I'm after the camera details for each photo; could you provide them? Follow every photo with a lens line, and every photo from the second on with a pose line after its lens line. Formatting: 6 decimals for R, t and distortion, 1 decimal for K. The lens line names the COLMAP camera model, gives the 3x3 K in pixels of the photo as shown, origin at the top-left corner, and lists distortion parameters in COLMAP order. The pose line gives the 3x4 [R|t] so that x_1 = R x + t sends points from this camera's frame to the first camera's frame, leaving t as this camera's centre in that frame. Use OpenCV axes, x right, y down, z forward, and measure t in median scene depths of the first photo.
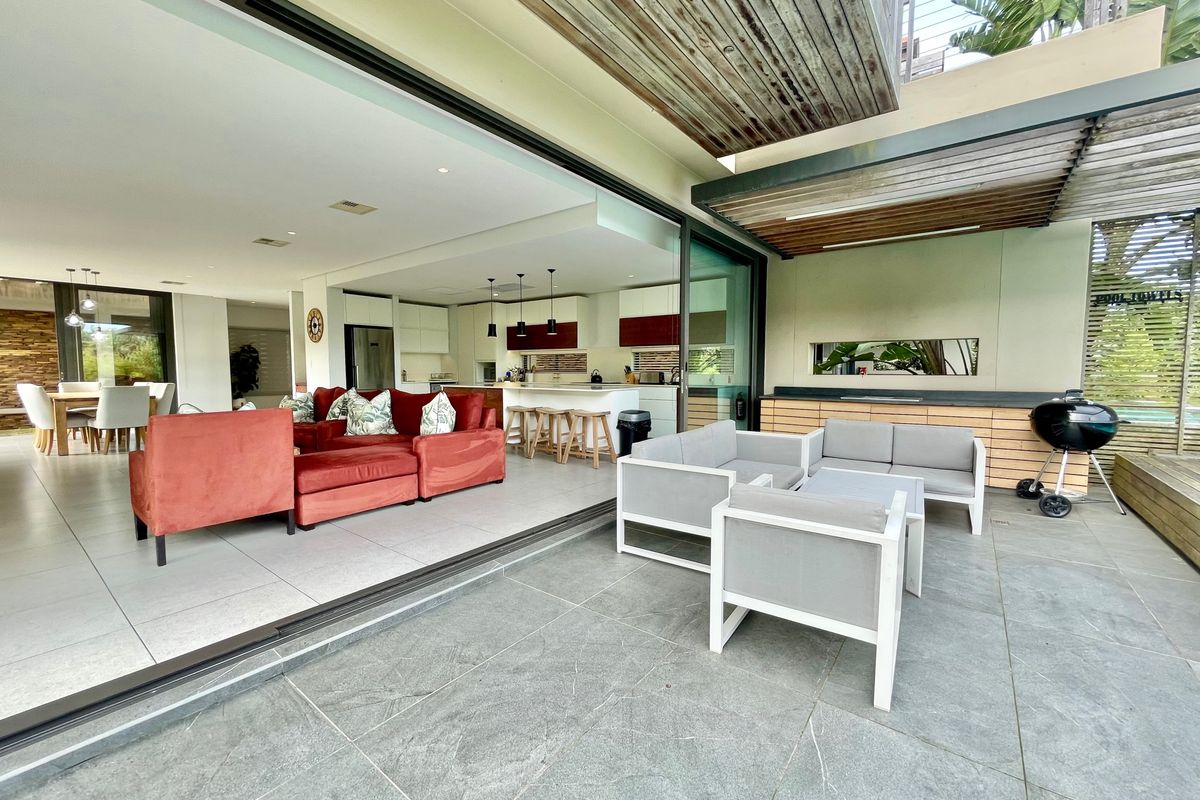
lens RADIAL K [[485.5, 0, 600.0], [0, 485.5, 400.0], [0, 0, 1]] dist [0.000915, 0.000191]
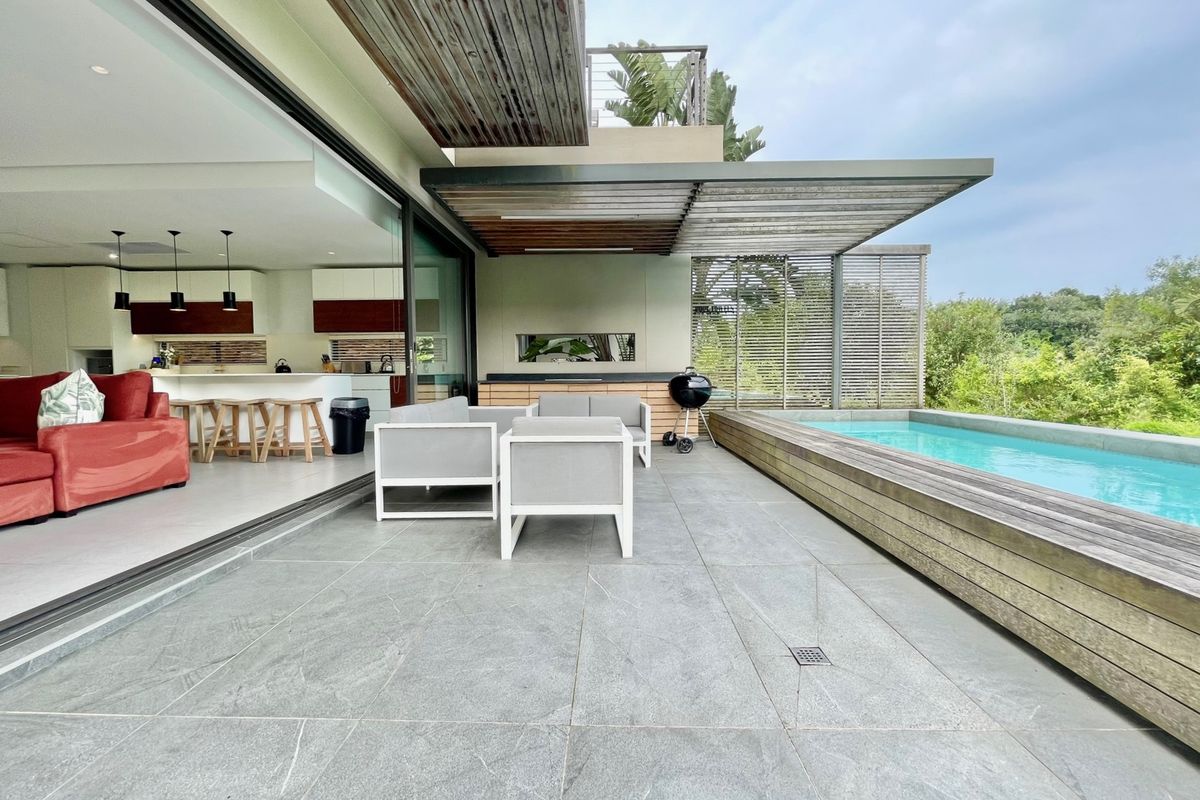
lens RADIAL K [[501.1, 0, 600.0], [0, 501.1, 400.0], [0, 0, 1]] dist [-0.002544, 0.000576]
pose [[0.809270, -0.035779, 0.586347, -0.144122], [0.046334, 0.998922, -0.002995, 0.072964], [-0.585607, 0.029592, 0.810055, -0.071053]]
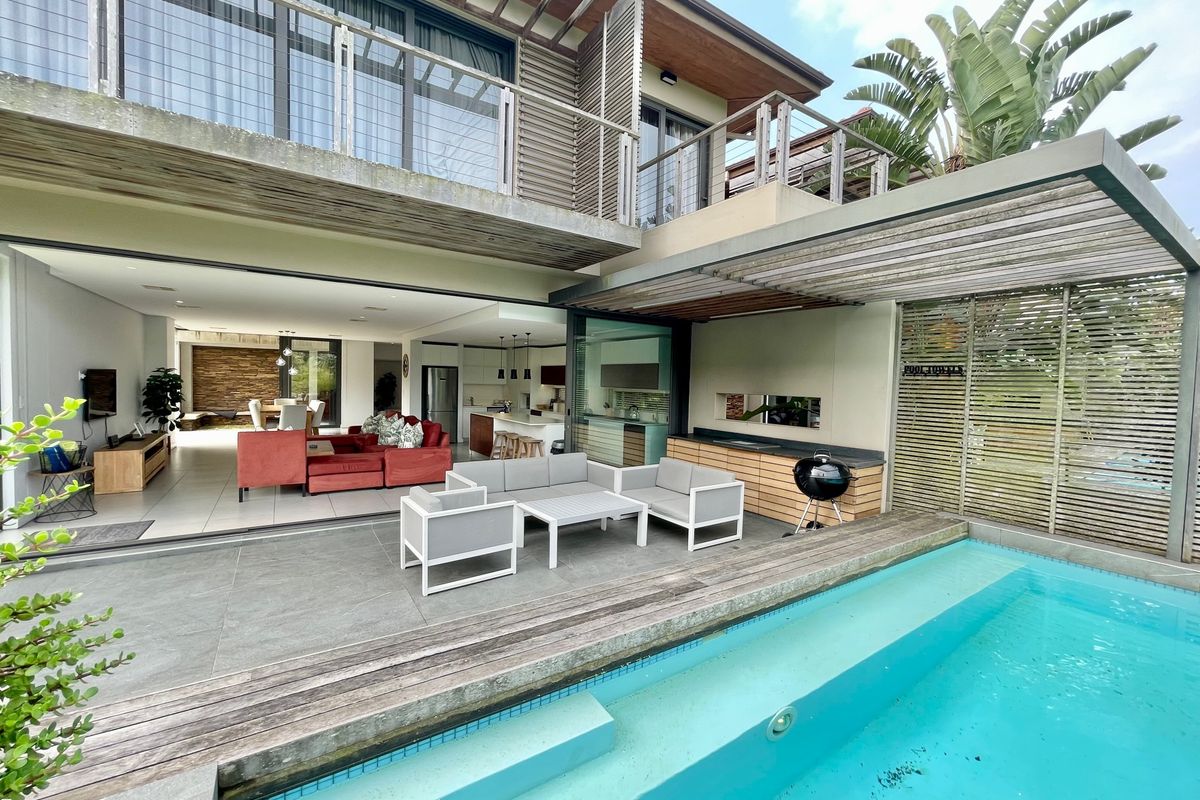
lens RADIAL K [[485.5, 0, 600.0], [0, 485.5, 400.0], [0, 0, 1]] dist [0.000915, 0.000191]
pose [[0.944424, 0.038349, -0.326484, 0.837377], [-0.048528, 0.998555, -0.023089, -0.088686], [0.325127, 0.037649, 0.944921, -0.340120]]
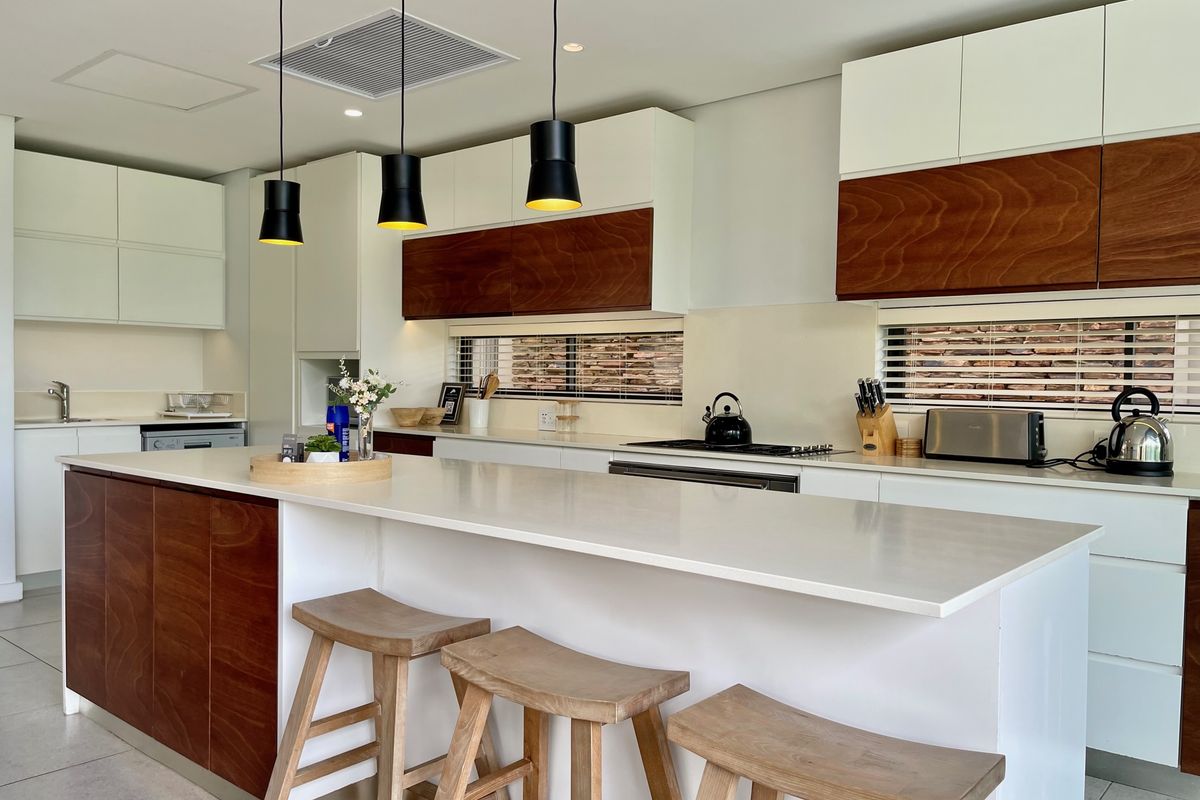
lens RADIAL K [[900.4, 0, 599.5], [0, 900.4, 416.8], [0, 0, 1]] dist [0.091475, 0.000467]
pose [[0.998673, 0.015952, -0.048959, -0.098166], [-0.017007, 0.999630, -0.021215, -0.076673], [0.048603, 0.022020, 0.998575, 1.024123]]
